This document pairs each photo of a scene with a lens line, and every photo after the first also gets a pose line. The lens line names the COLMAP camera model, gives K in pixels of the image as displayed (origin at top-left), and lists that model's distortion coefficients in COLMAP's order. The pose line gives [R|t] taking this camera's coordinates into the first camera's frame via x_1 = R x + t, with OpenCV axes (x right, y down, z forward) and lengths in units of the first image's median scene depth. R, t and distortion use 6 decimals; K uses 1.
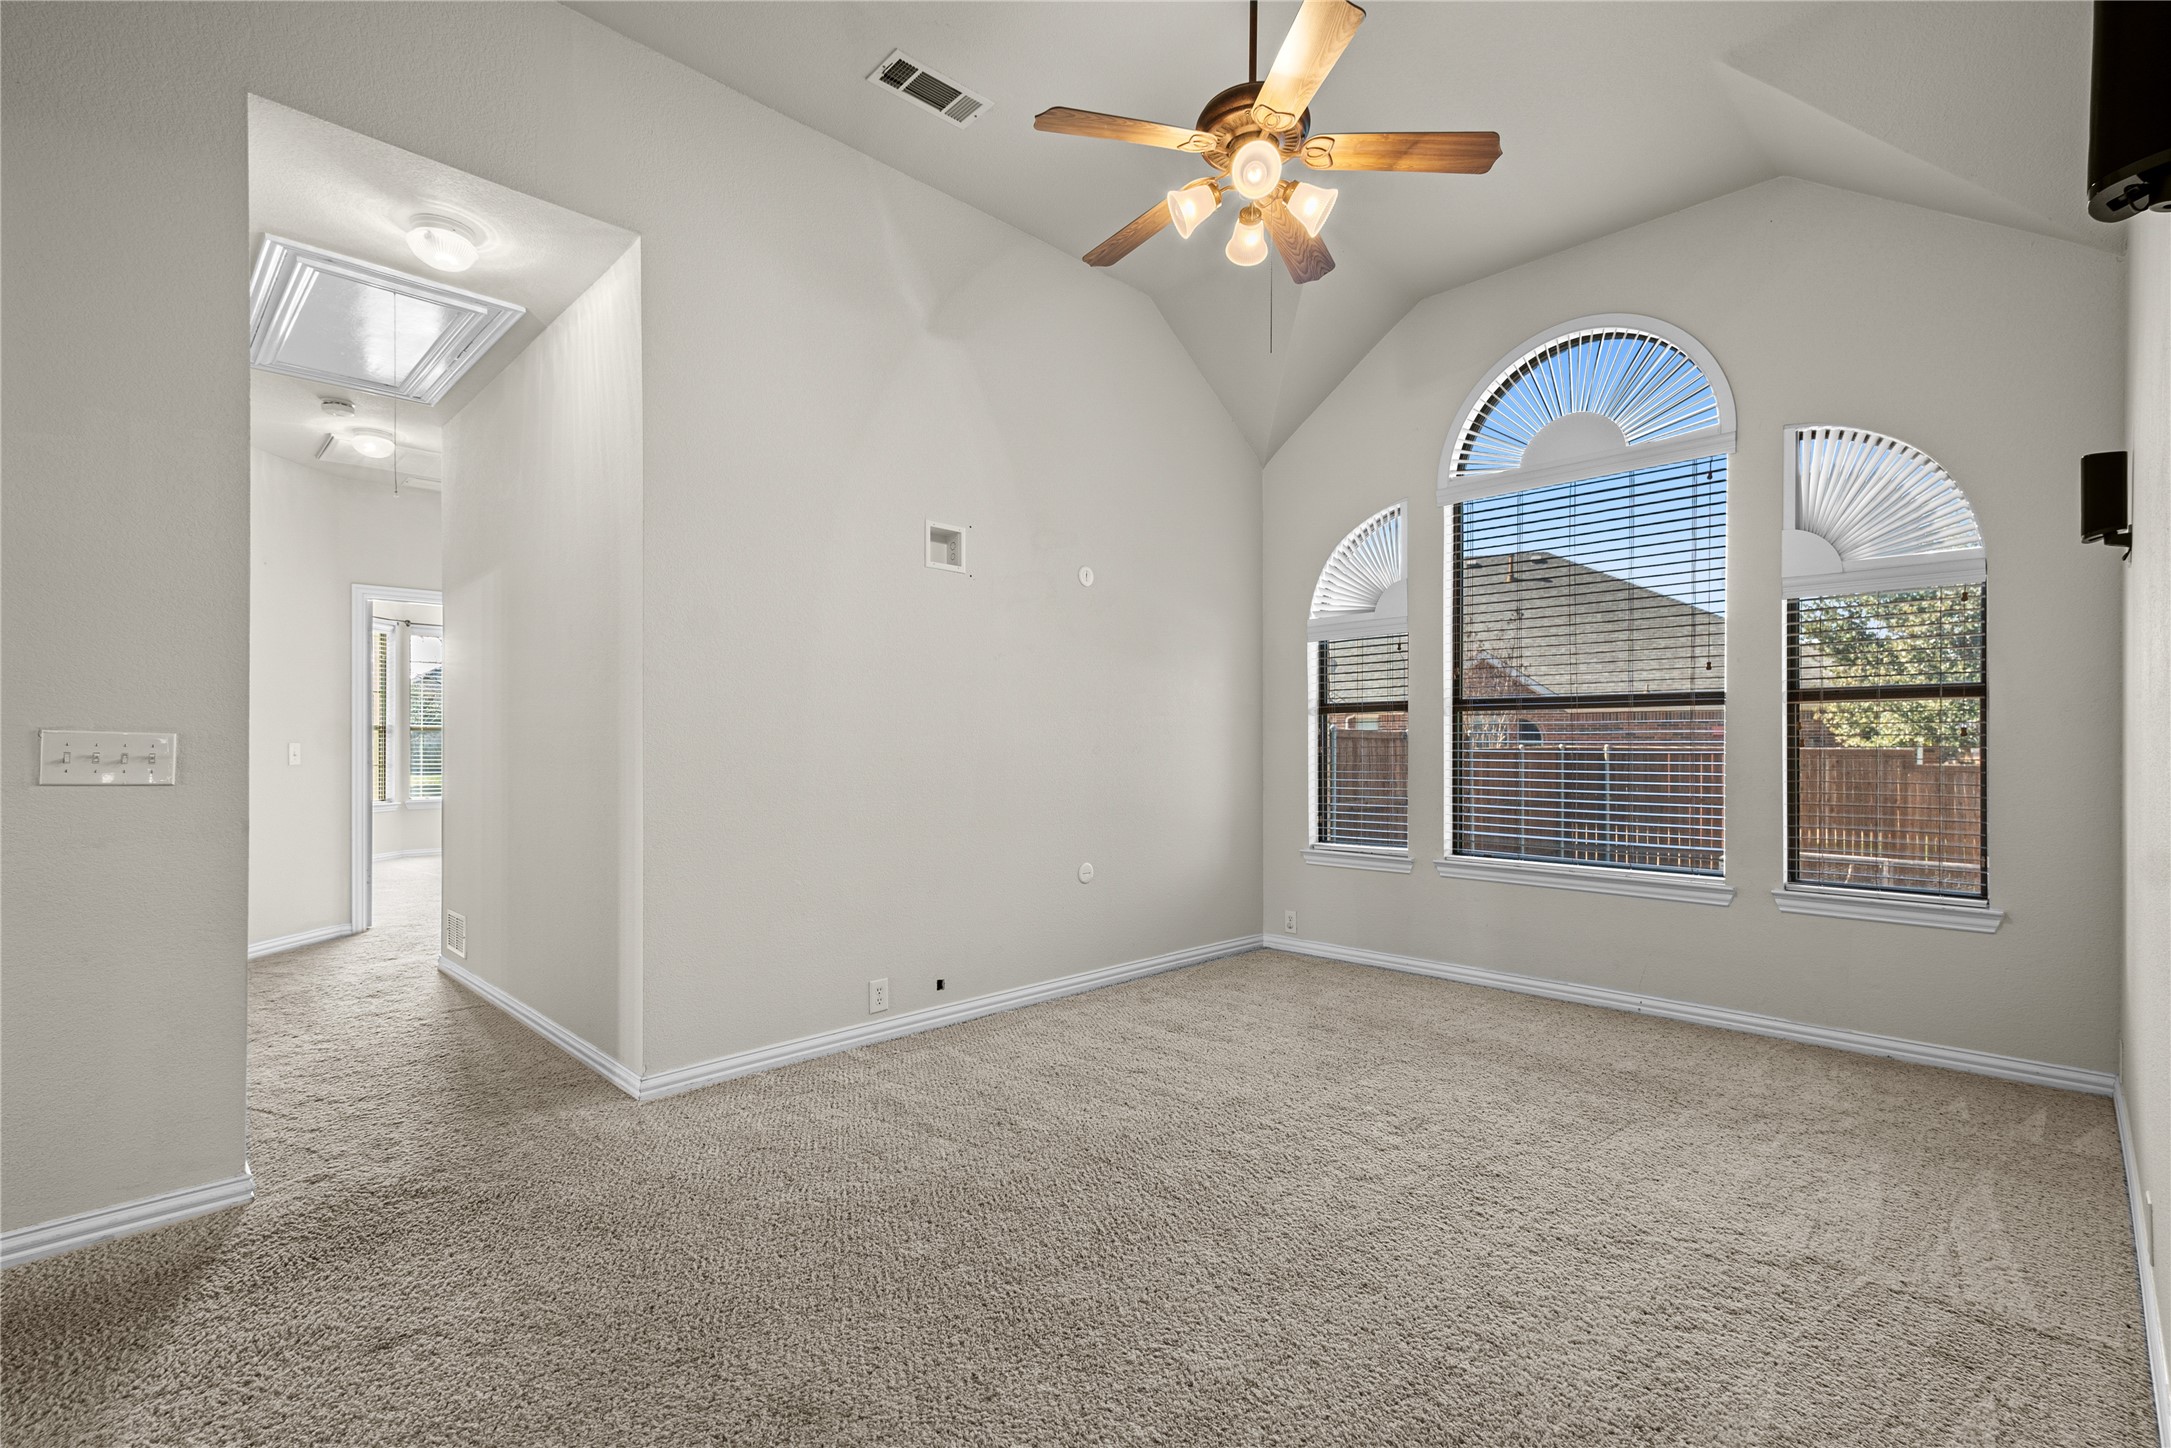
lens RADIAL K [[966.9, 0, 1085.4], [0, 966.9, 751.3], [0, 0, 1]] dist [0.012995, 0.000848]
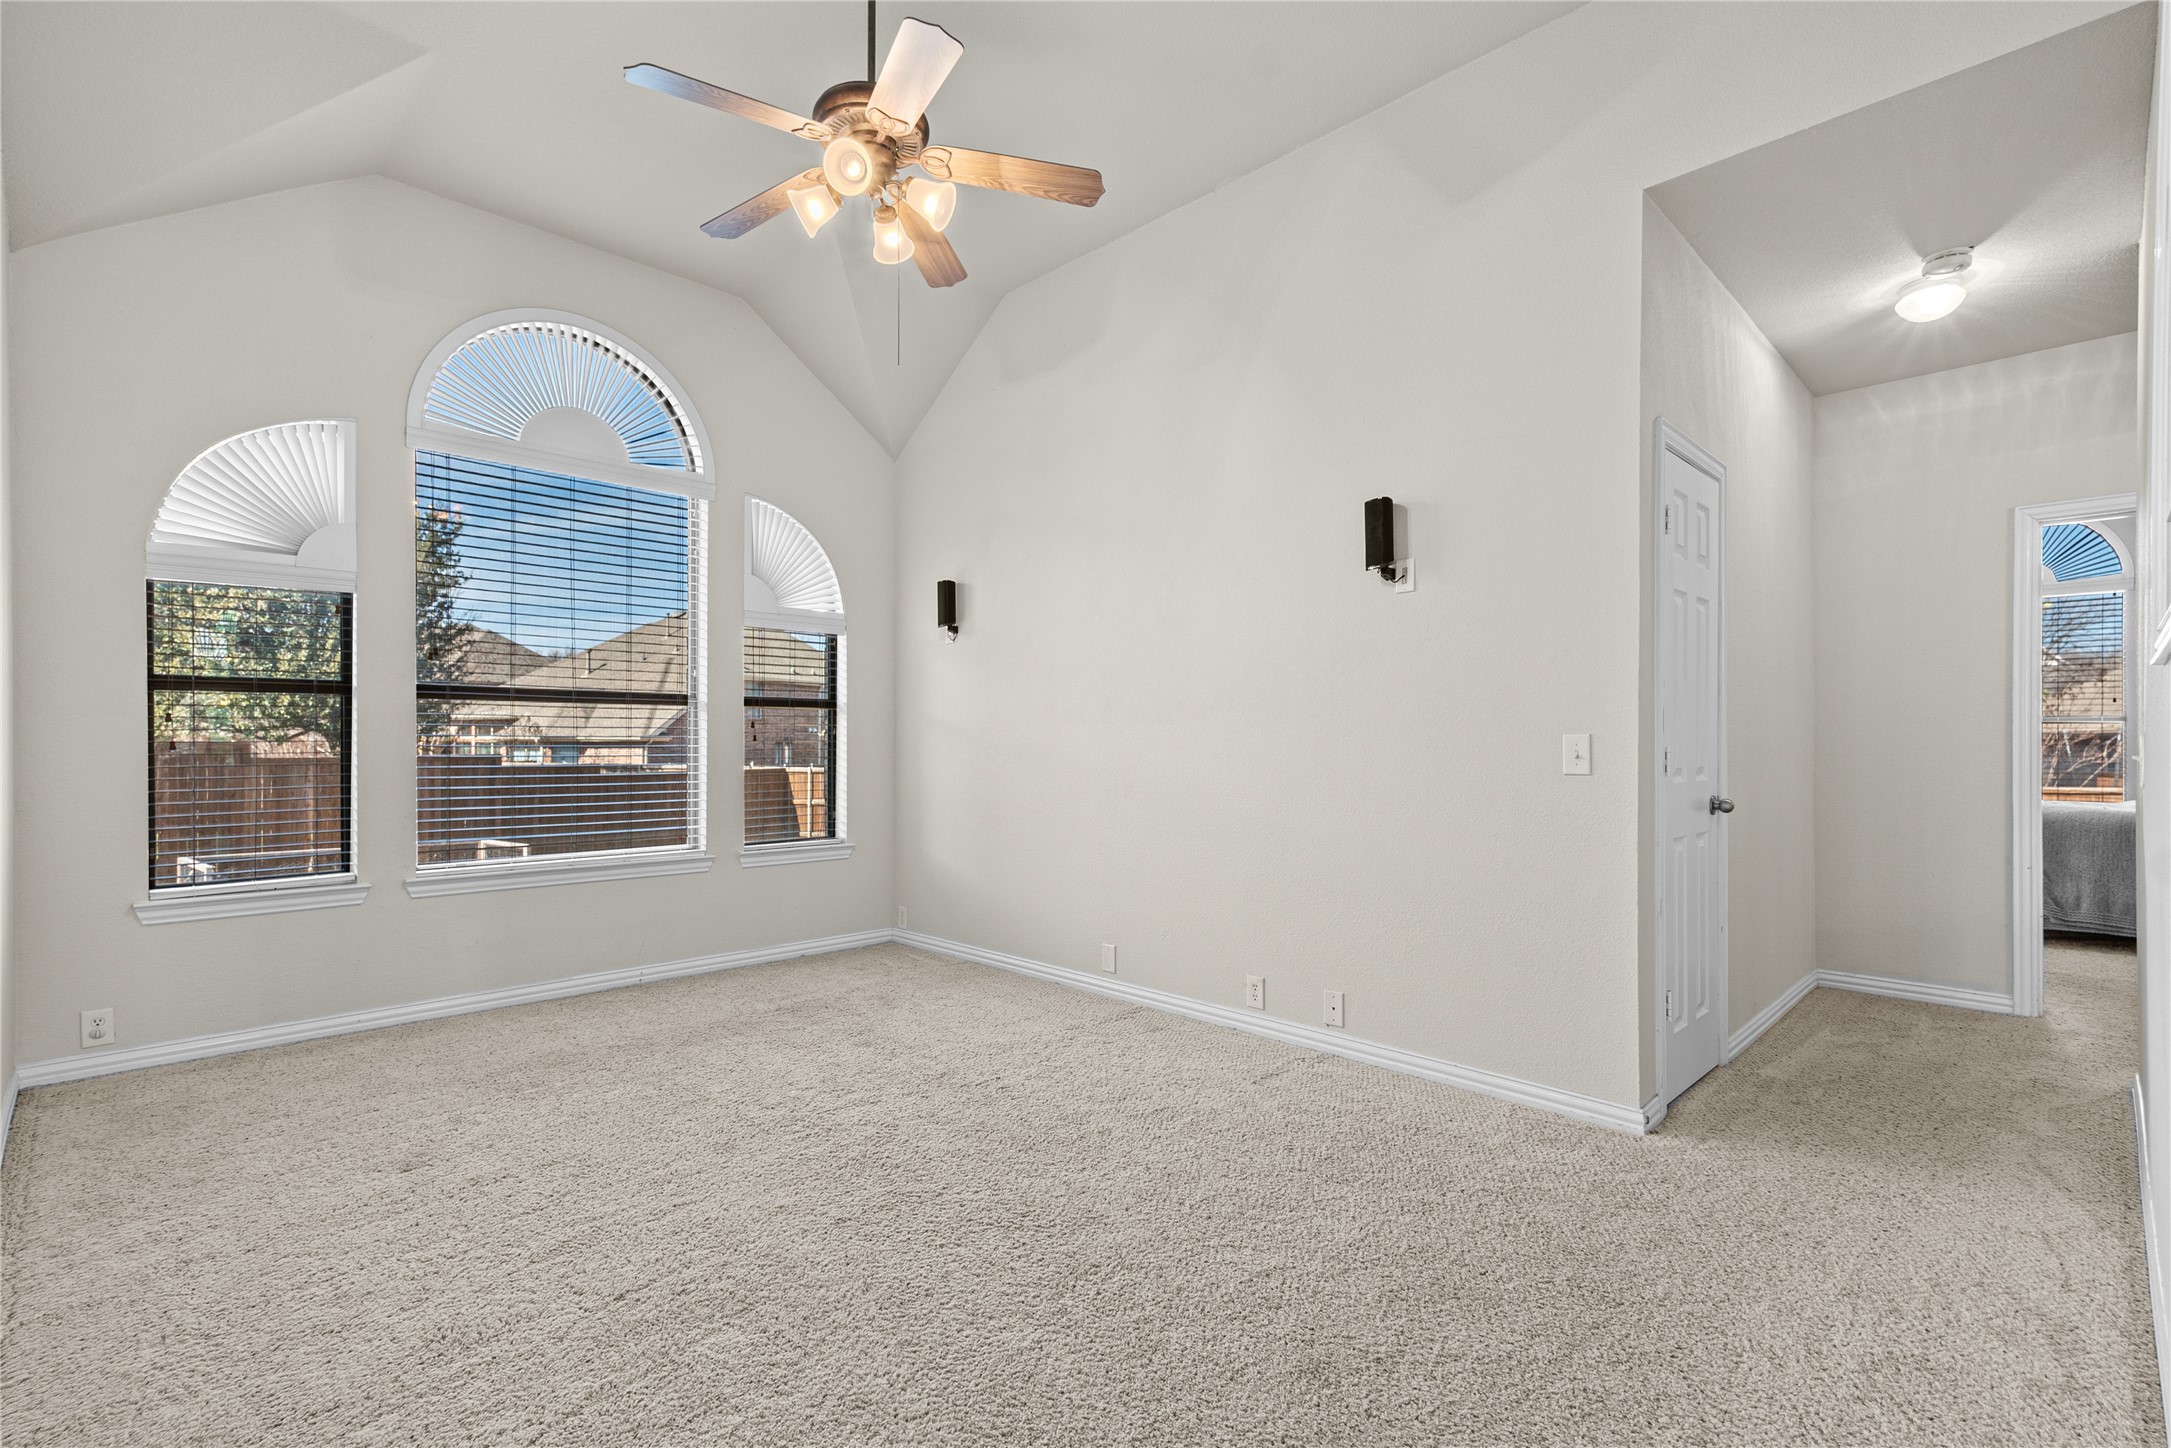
lens RADIAL K [[966.9, 0, 1085.4], [0, 966.9, 751.3], [0, 0, 1]] dist [0.012995, 0.000848]
pose [[0.036764, -0.013920, 0.999227, -0.568481], [0.006153, 0.999887, 0.013702, -0.006277], [-0.999305, 0.005645, 0.036845, 0.509116]]
